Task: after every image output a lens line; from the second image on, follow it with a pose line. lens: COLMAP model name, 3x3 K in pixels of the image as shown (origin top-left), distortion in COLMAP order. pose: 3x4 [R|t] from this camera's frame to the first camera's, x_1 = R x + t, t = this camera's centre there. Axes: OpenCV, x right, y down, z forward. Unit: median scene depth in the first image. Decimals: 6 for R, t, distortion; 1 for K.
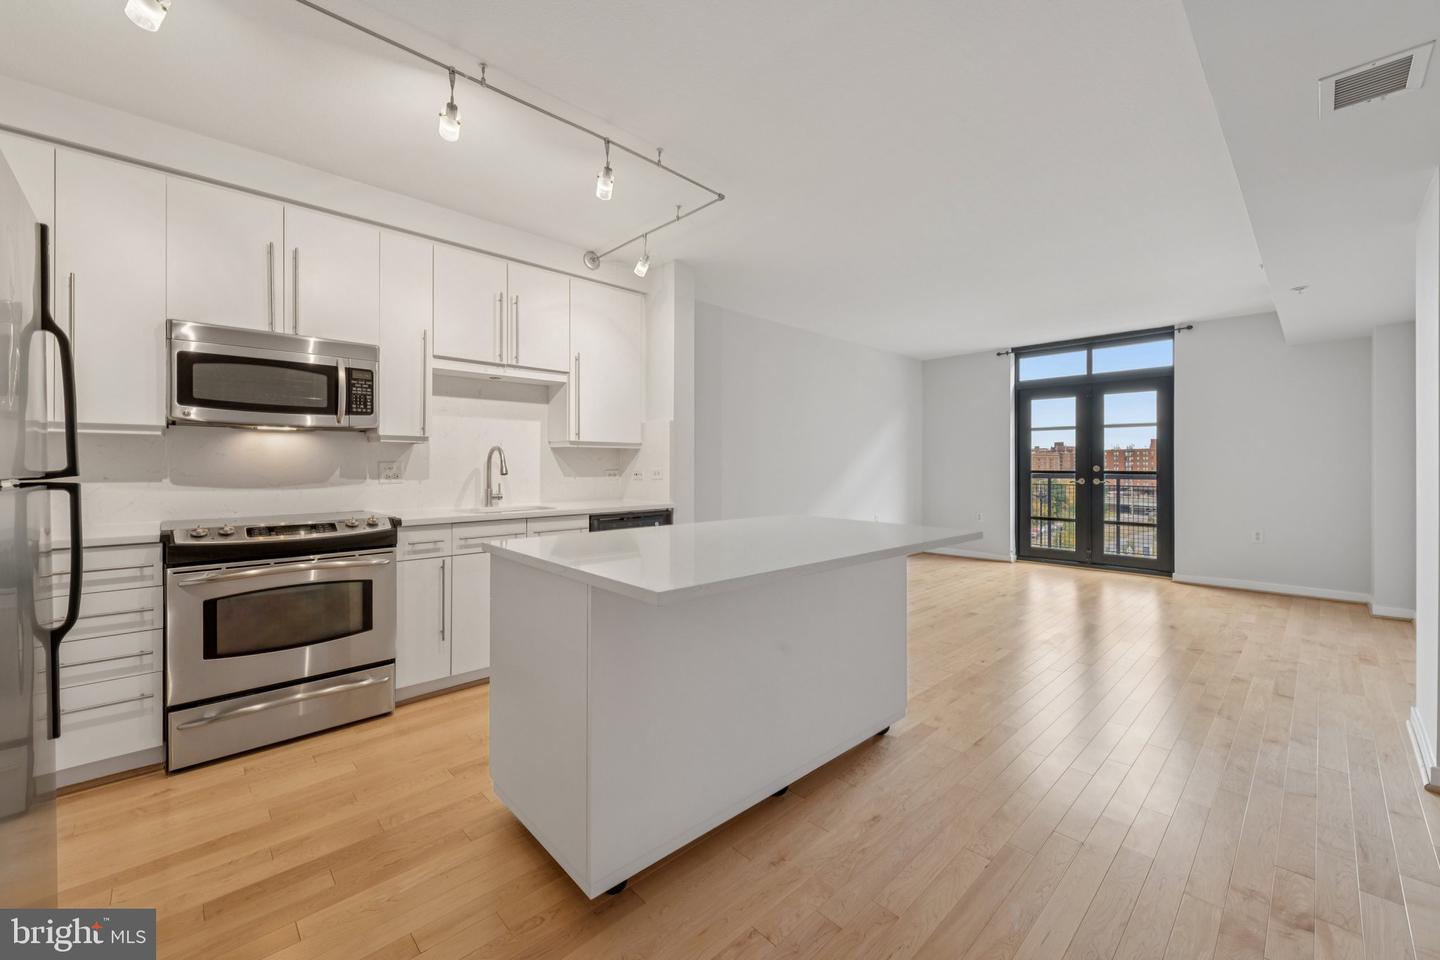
lens RADIAL K [[571.1, 0, 728.4], [0, 571.1, 462.1], [0, 0, 1]] dist [0.008302, -0.000101]
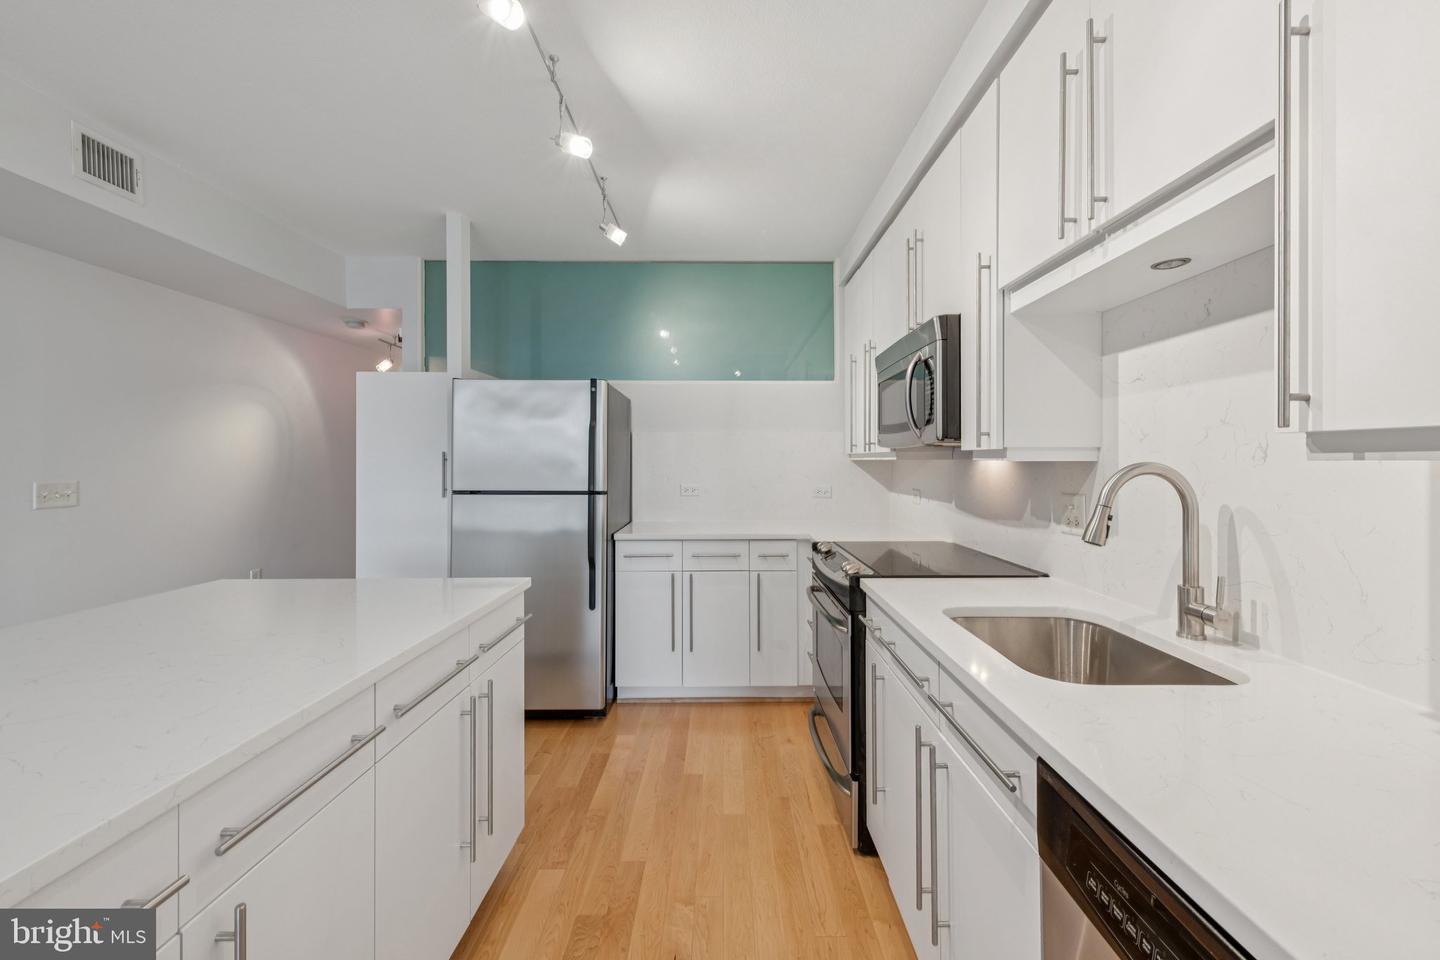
lens RADIAL K [[571.1, 0, 728.4], [0, 571.1, 462.1], [0, 0, 1]] dist [0.008302, -0.000101]
pose [[-0.689272, -0.002772, -0.724498, 0.024563], [0.001171, 0.999987, -0.004941, -0.032156], [0.724502, -0.004254, -0.689260, 1.255304]]
